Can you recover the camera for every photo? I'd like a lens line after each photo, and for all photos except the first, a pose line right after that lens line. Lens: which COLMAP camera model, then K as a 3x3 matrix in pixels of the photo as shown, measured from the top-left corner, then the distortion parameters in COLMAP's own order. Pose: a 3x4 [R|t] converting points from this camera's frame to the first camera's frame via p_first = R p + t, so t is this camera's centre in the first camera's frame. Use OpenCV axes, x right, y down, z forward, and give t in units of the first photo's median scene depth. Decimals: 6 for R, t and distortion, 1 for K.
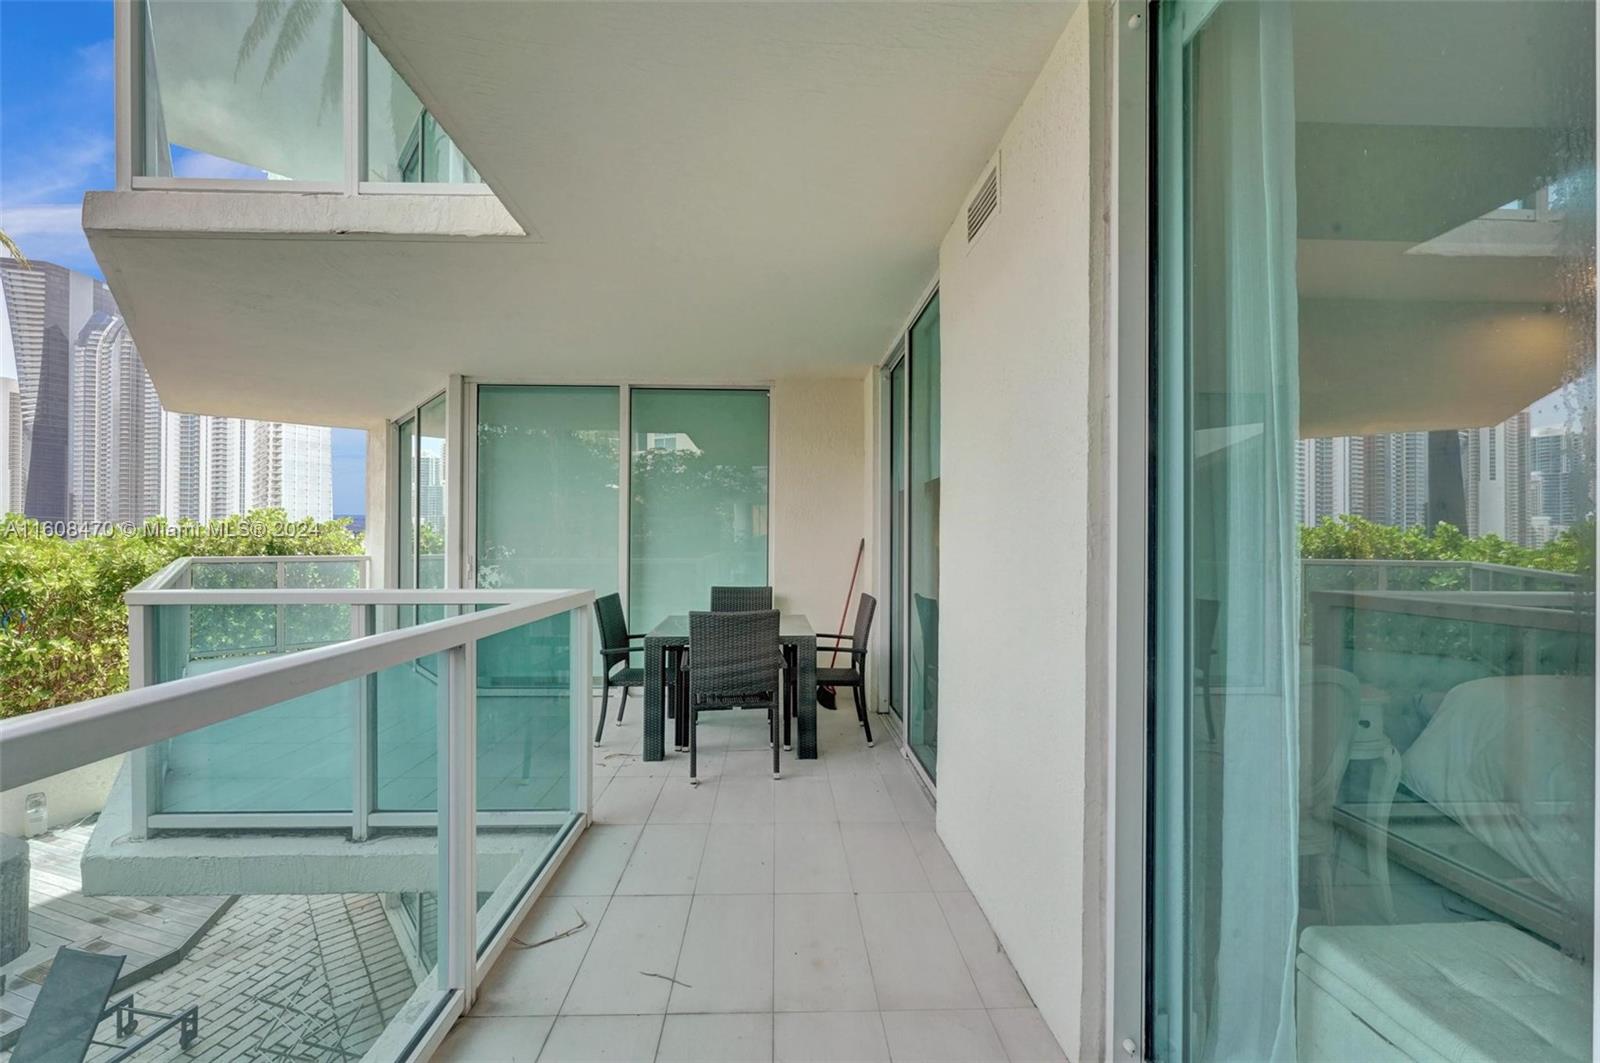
lens RADIAL K [[629.5, 0, 790.3], [0, 629.5, 537.6], [0, 0, 1]] dist [0.000944, -0.003236]
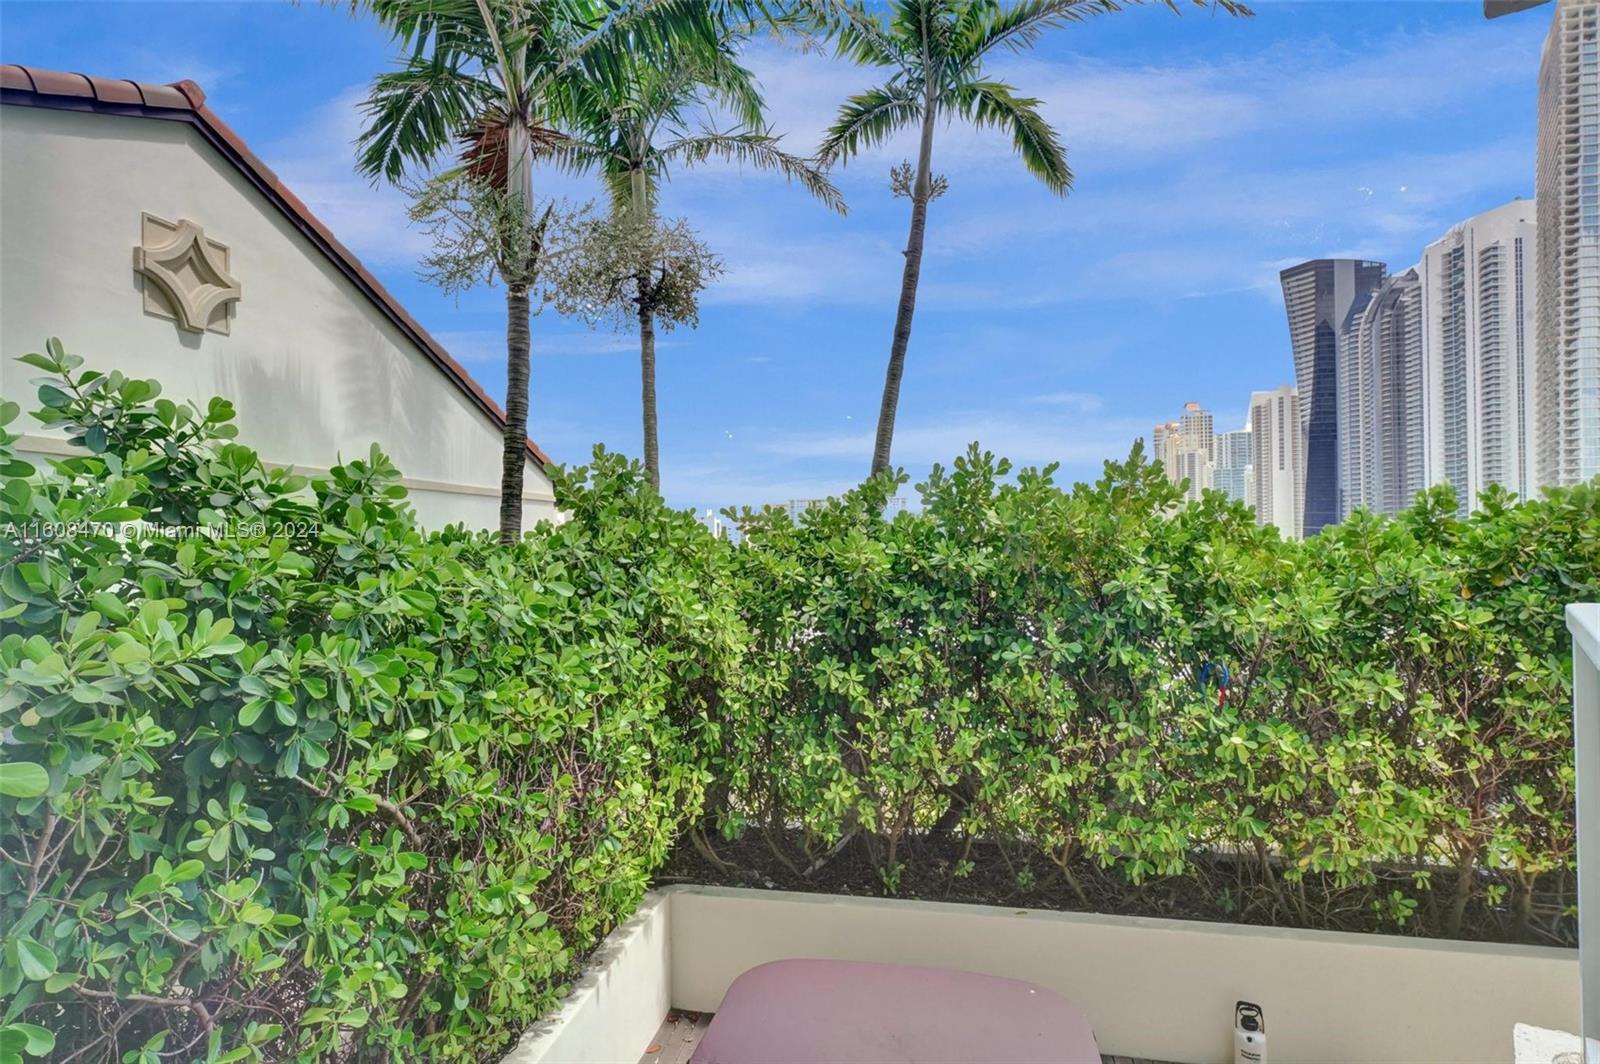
lens RADIAL K [[811.3, 0, 800.0], [0, 811.3, 532.0], [0, 0, 1]] dist [0.005442, 0.001087]
pose [[0.127674, -0.016154, -0.991685, -0.530160], [0.018285, 0.999736, -0.013931, 0.001955], [0.991648, -0.016354, 0.127936, 0.510372]]
